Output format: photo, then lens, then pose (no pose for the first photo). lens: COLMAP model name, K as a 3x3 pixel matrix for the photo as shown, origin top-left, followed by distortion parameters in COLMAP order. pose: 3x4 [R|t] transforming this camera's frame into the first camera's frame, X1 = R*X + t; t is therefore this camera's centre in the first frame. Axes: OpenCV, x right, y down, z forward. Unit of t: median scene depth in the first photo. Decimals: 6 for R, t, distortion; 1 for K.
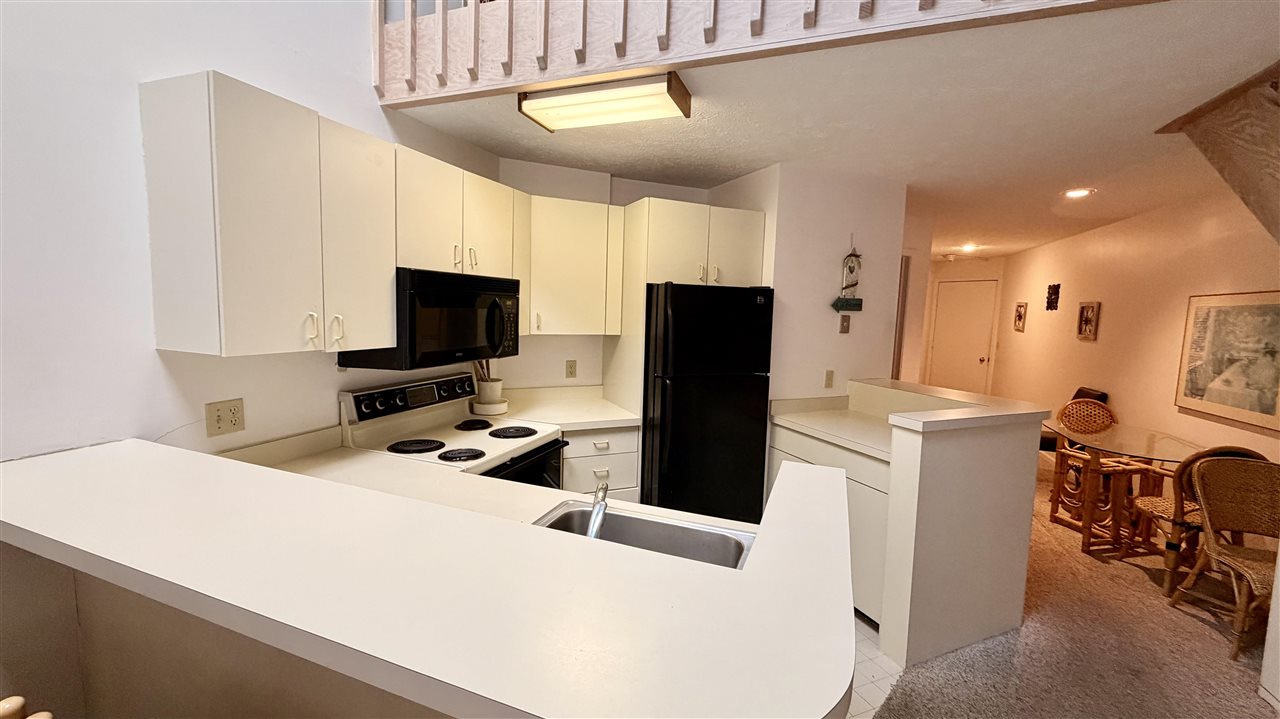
lens RADIAL K [[506.3, 0, 633.4], [0, 506.3, 361.5], [0, 0, 1]] dist [-0.002458, -0.000463]
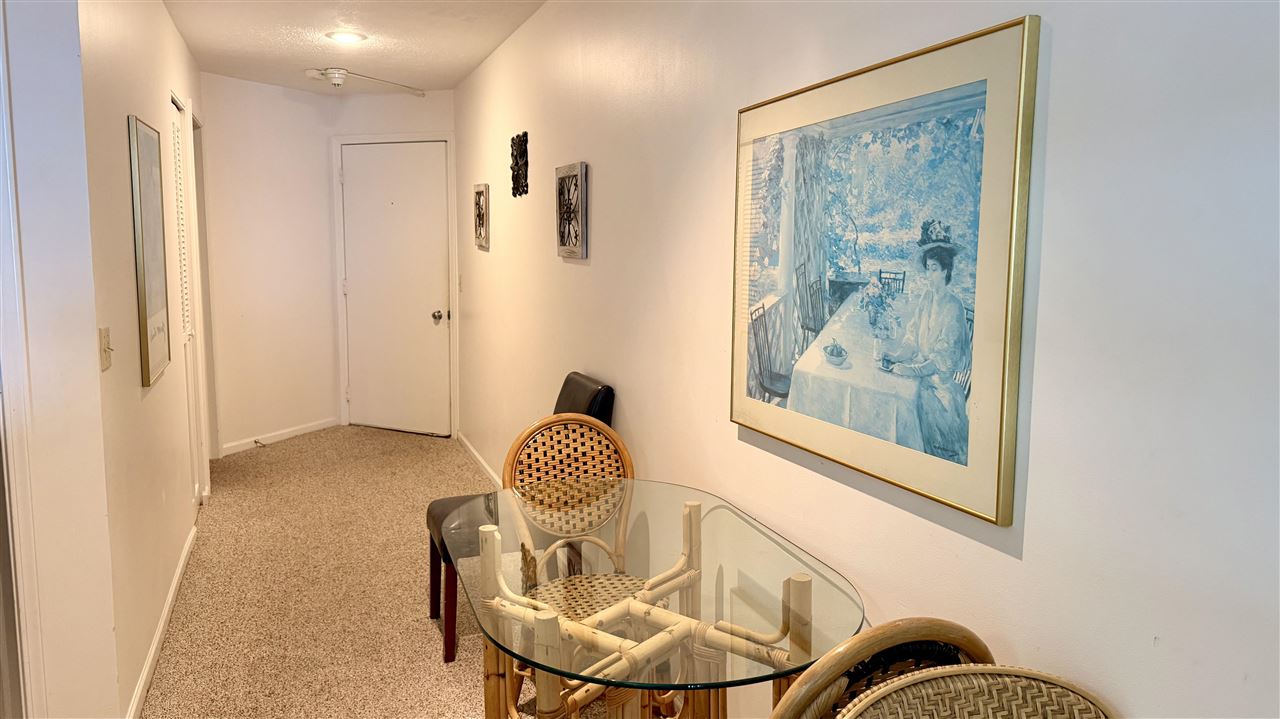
lens RADIAL K [[902.6, 0, 639.3], [0, 902.6, 359.9], [0, 0, 1]] dist [0.079818, 0.000429]
pose [[0.744736, -0.100501, 0.659749, 0.651683], [0.078346, 0.994926, 0.063120, -0.002730], [-0.662745, 0.004681, 0.748831, 0.605216]]
